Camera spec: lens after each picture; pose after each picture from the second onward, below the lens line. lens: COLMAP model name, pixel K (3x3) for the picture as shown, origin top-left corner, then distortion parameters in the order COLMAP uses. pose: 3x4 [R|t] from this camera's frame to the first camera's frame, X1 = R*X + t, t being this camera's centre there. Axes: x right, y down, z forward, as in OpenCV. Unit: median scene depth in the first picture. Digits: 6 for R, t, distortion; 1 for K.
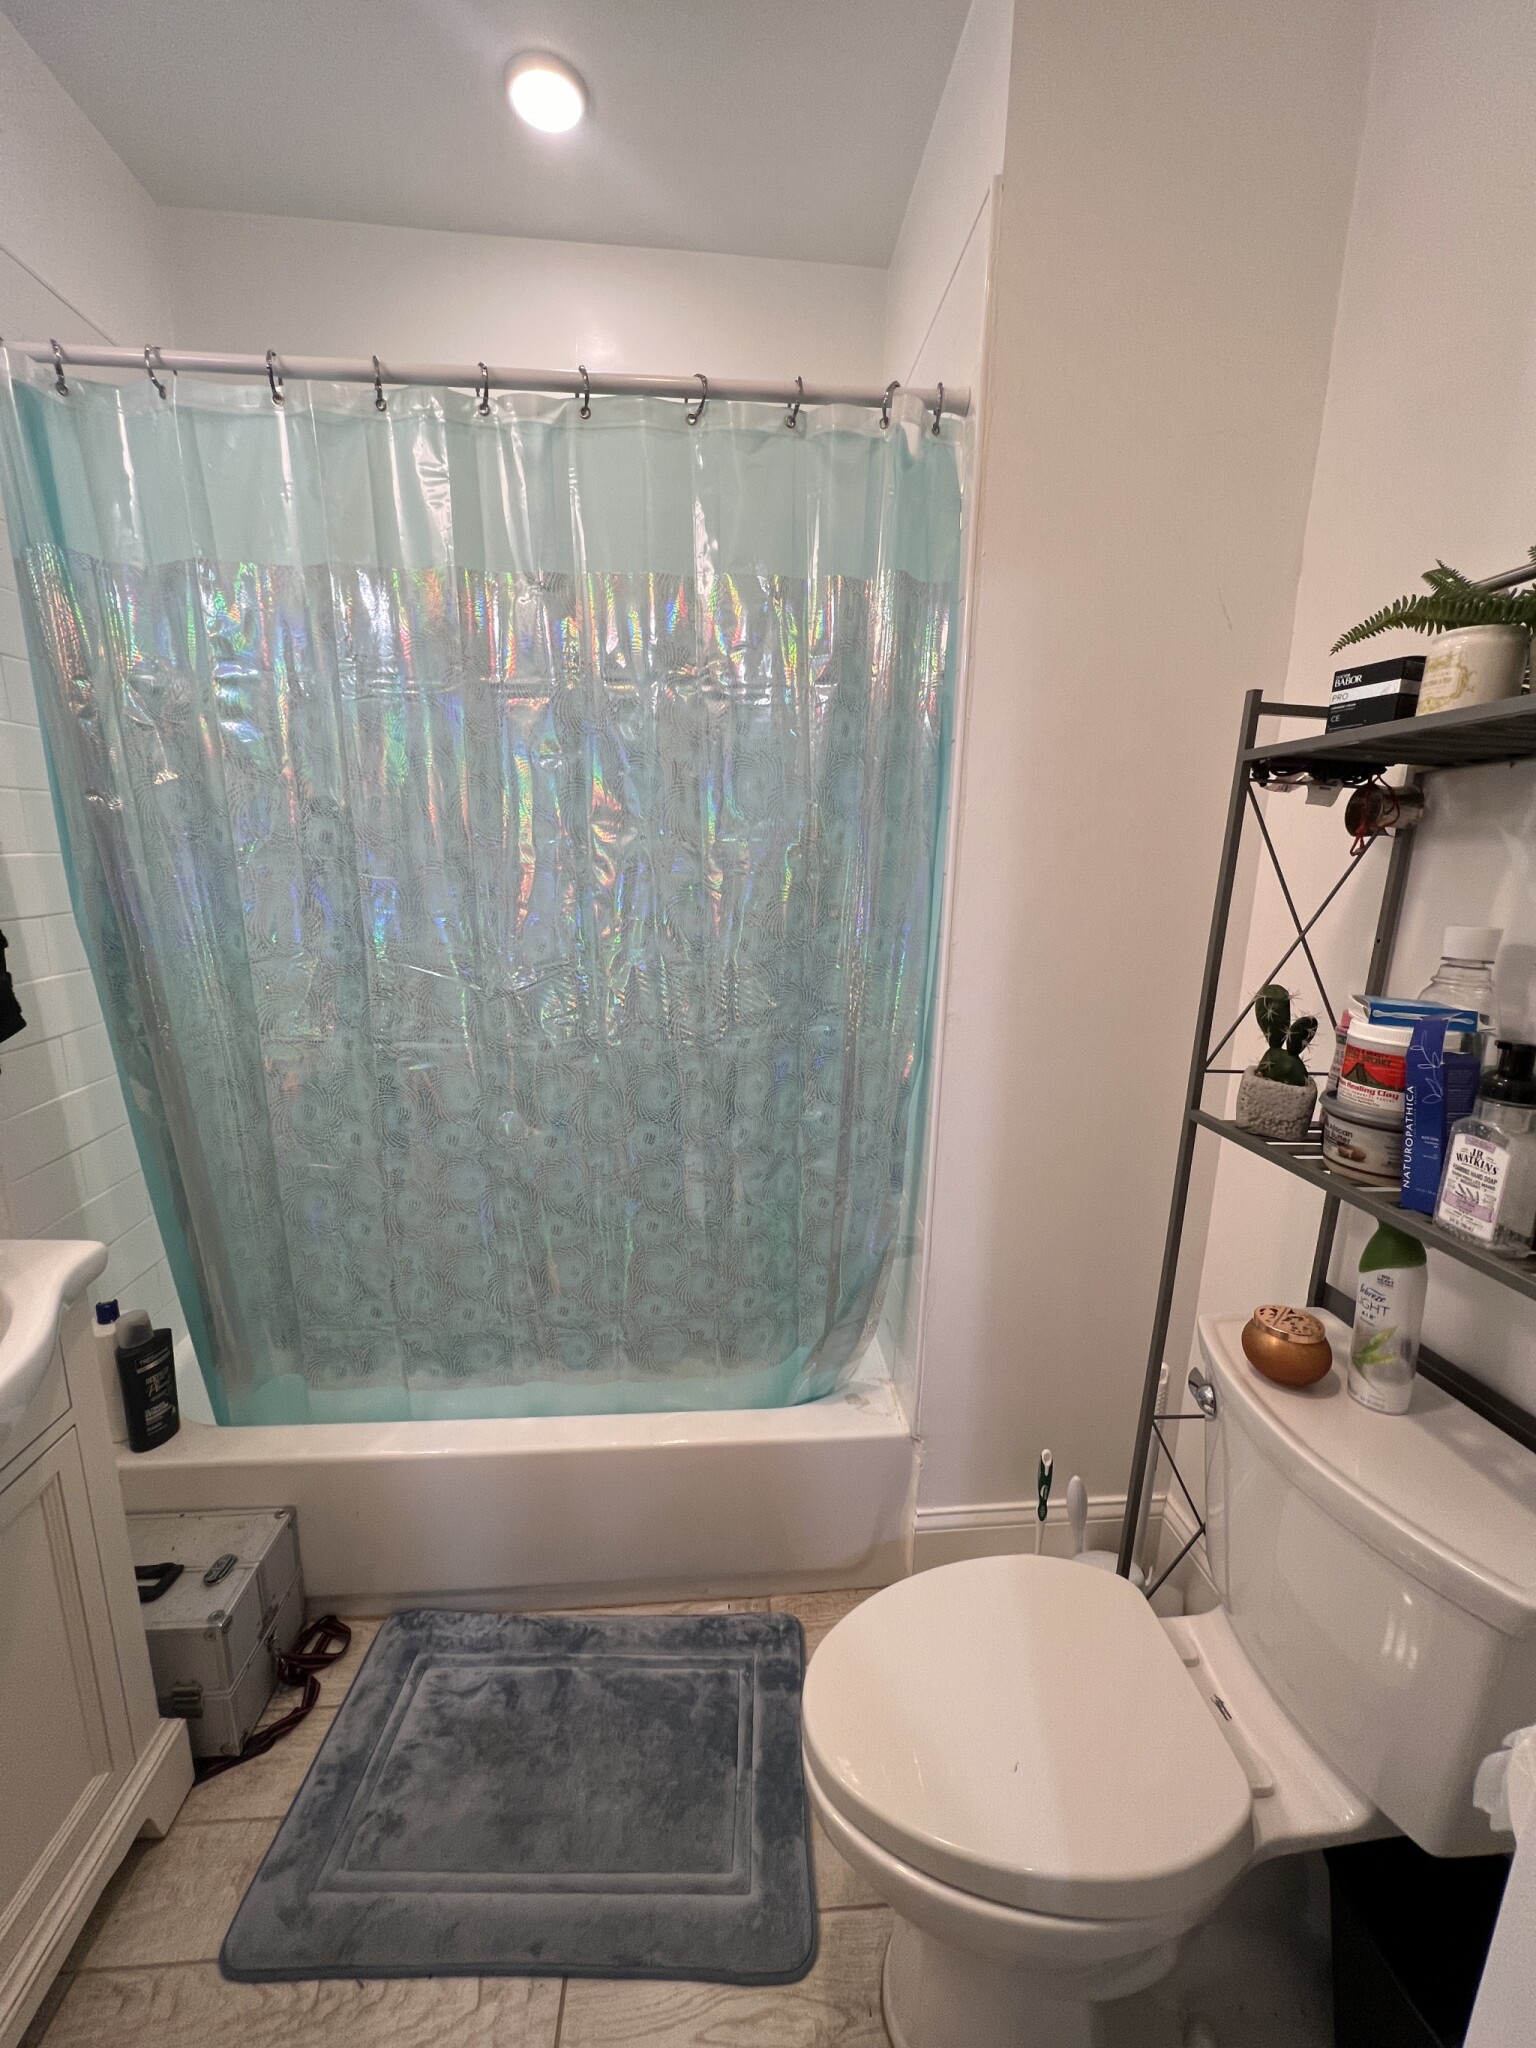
lens RADIAL K [[819.0, 0, 772.7], [0, 819.0, 1022.3], [0, 0, 1]] dist [-0.001449, 0.000791]
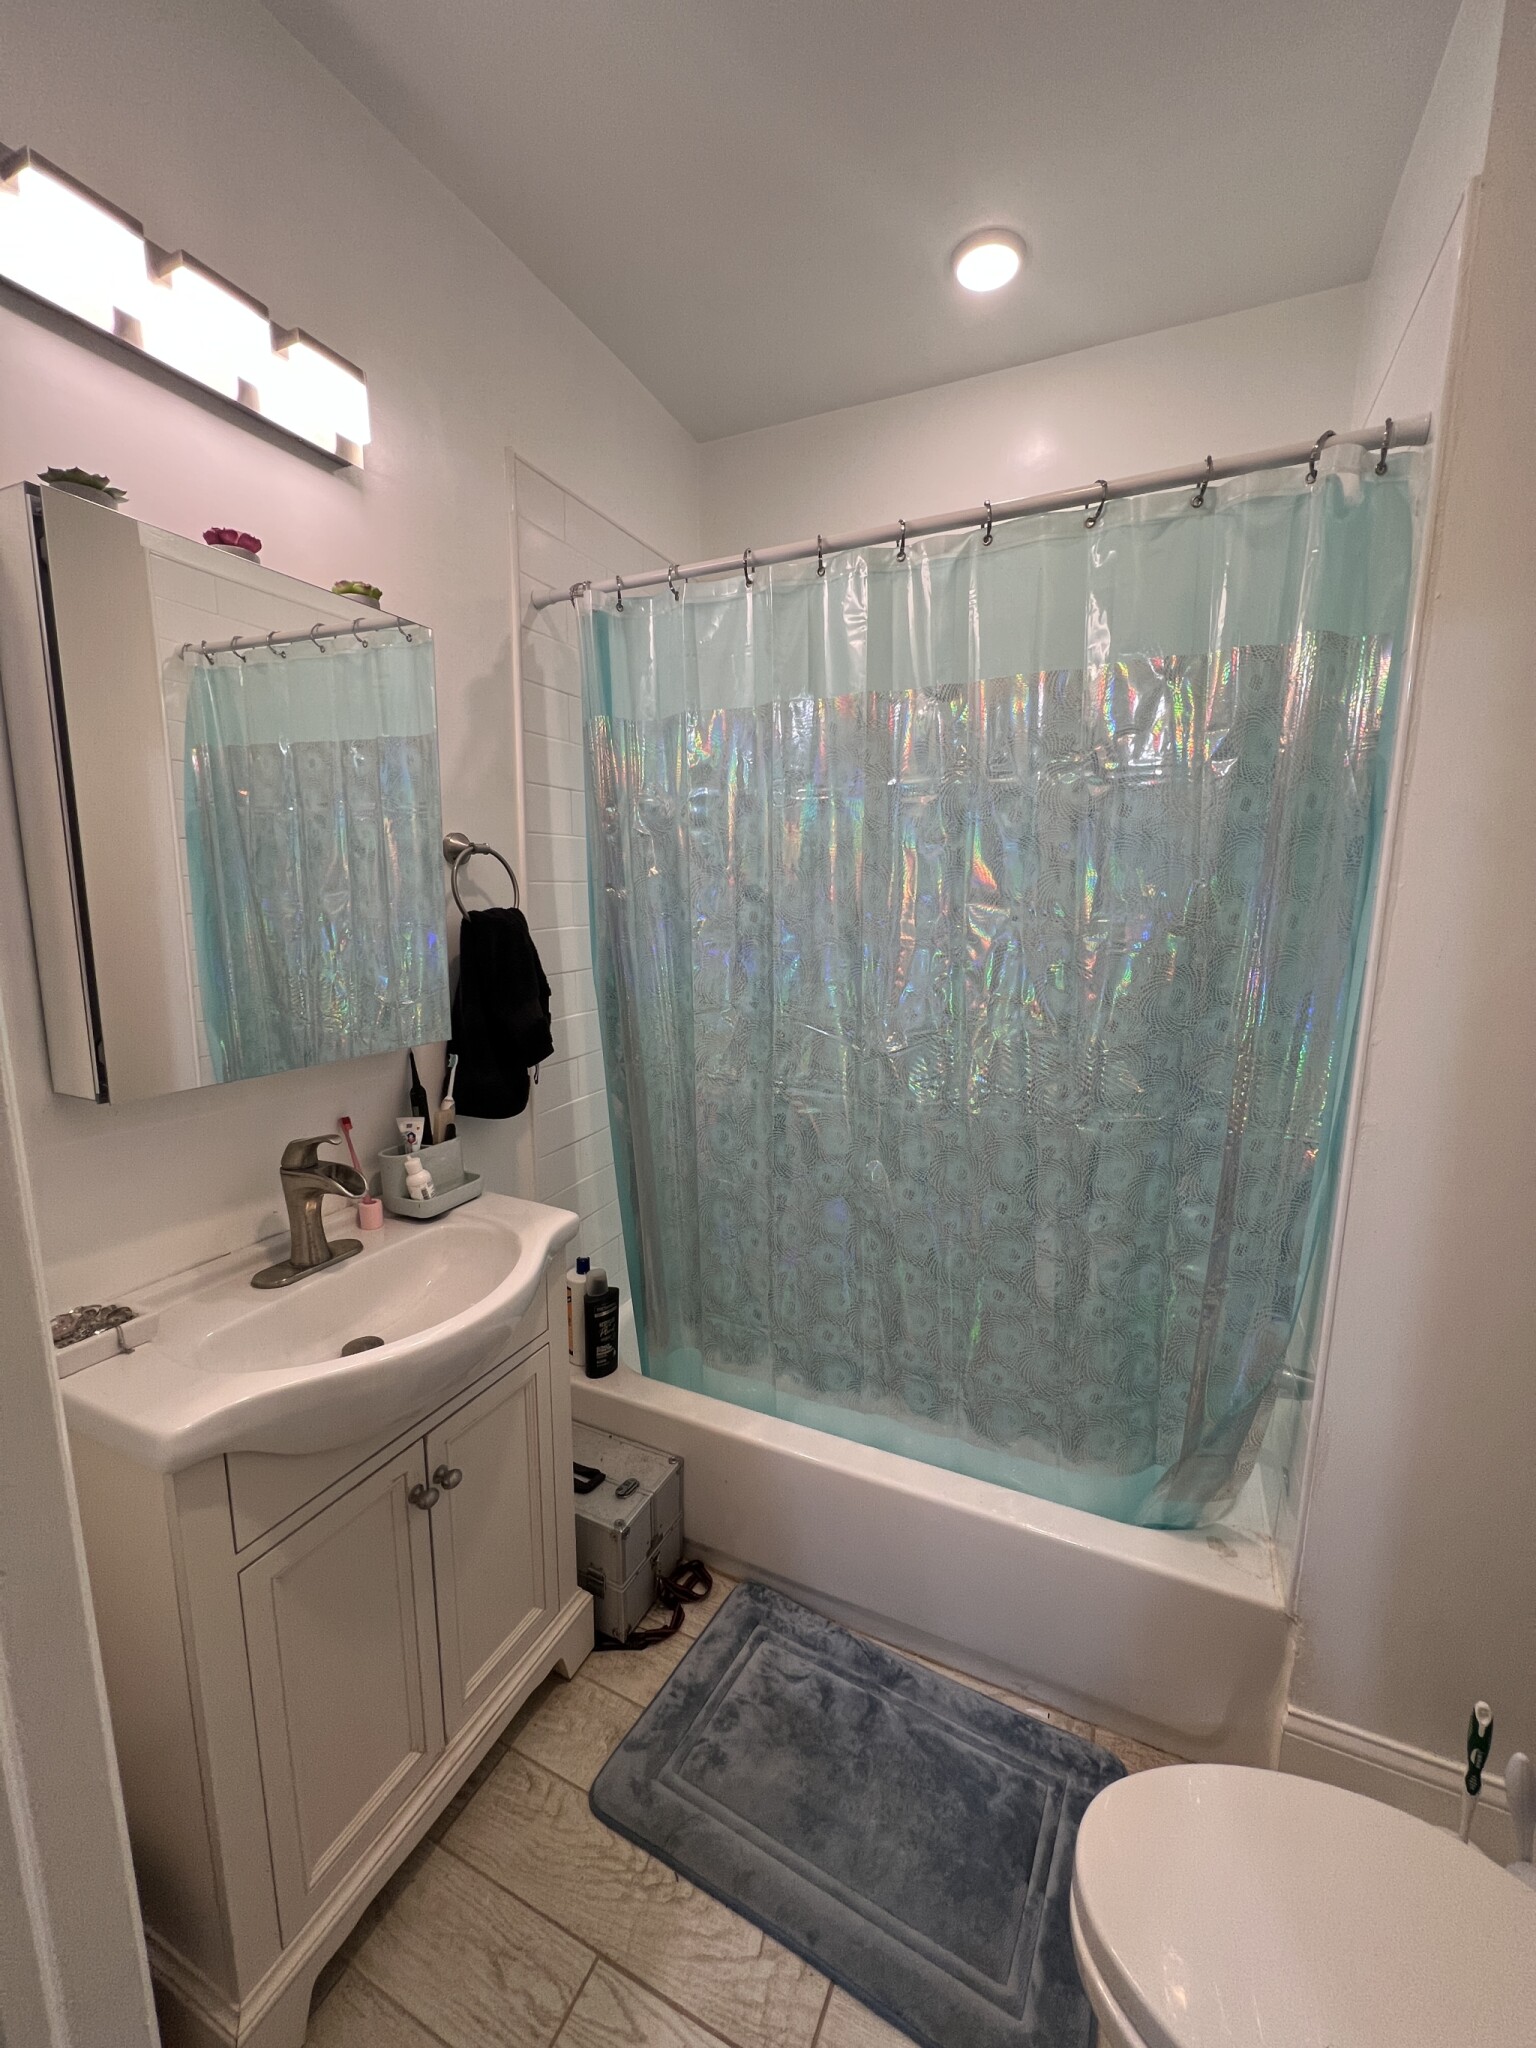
lens RADIAL K [[819.0, 0, 772.7], [0, 819.0, 1022.3], [0, 0, 1]] dist [-0.001449, 0.000791]
pose [[0.869509, 0.067512, -0.489282, 0.090603], [-0.094591, 0.995040, -0.030802, -0.031659], [0.484775, 0.073065, 0.871582, -0.048615]]
